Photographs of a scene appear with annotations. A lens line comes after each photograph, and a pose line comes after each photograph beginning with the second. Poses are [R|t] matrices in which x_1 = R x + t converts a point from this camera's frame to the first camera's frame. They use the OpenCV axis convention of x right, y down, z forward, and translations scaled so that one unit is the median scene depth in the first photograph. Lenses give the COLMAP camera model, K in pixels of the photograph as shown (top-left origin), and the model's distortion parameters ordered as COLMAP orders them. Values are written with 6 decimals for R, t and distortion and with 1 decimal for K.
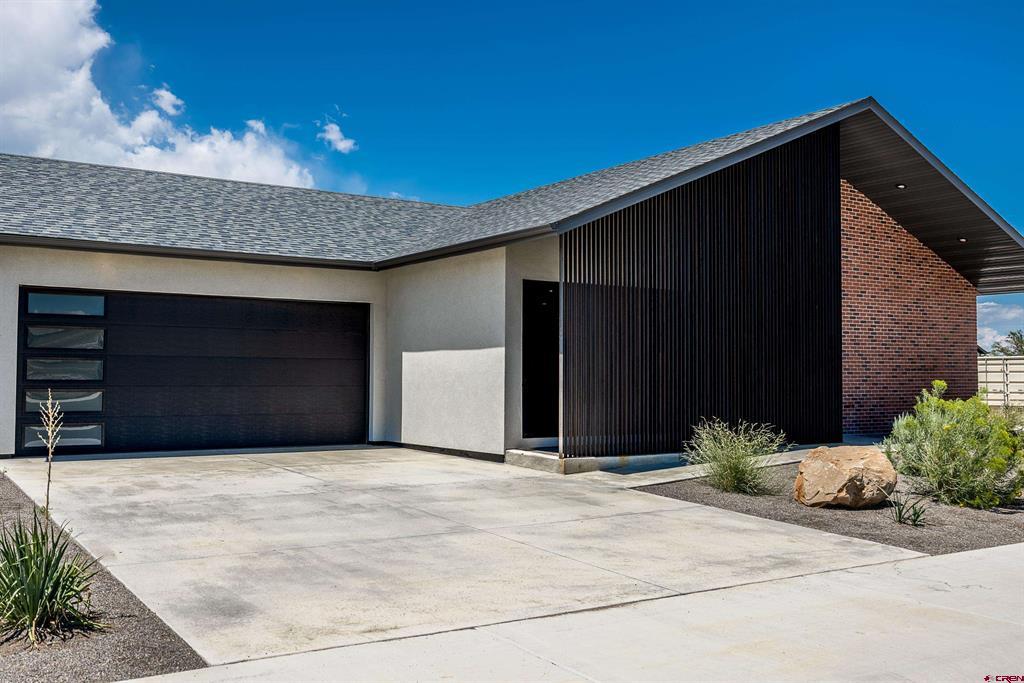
lens RADIAL K [[1006.7, 0, 551.5], [0, 1006.7, 370.0], [0, 0, 1]] dist [-0.021441, 0.000000]
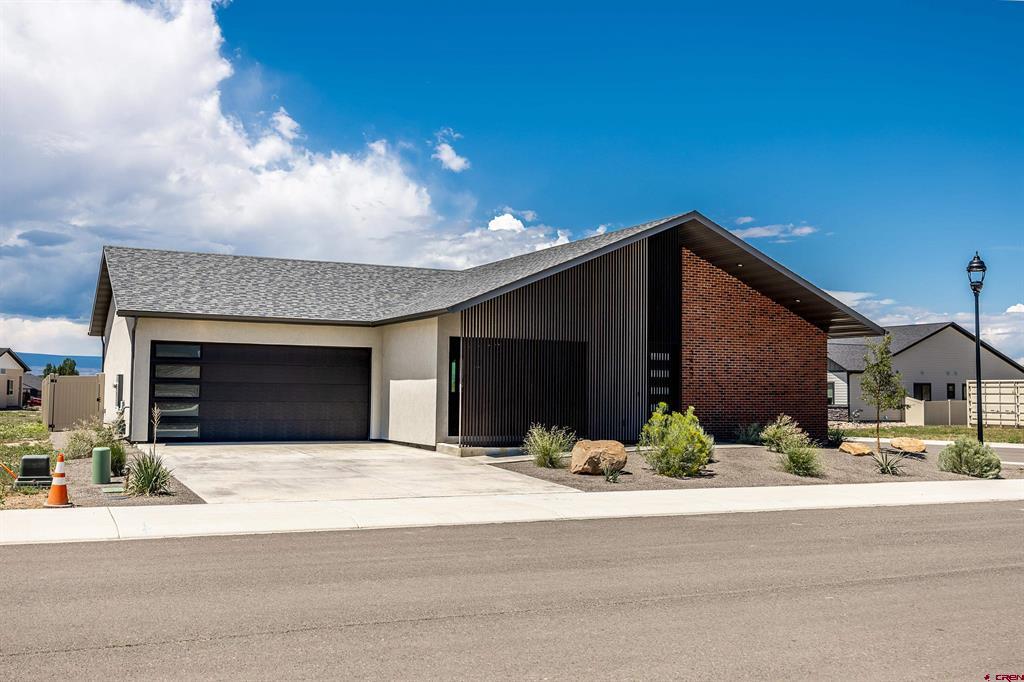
lens RADIAL K [[1006.7, 0, 536.3], [0, 1006.7, 379.1], [0, 0, 1]] dist [-0.021441, 0.000000]
pose [[0.992380, 0.006554, -0.123038, 0.278468], [-0.007451, 0.999949, -0.006834, -0.011837], [0.122987, 0.007699, 0.992378, -0.518260]]
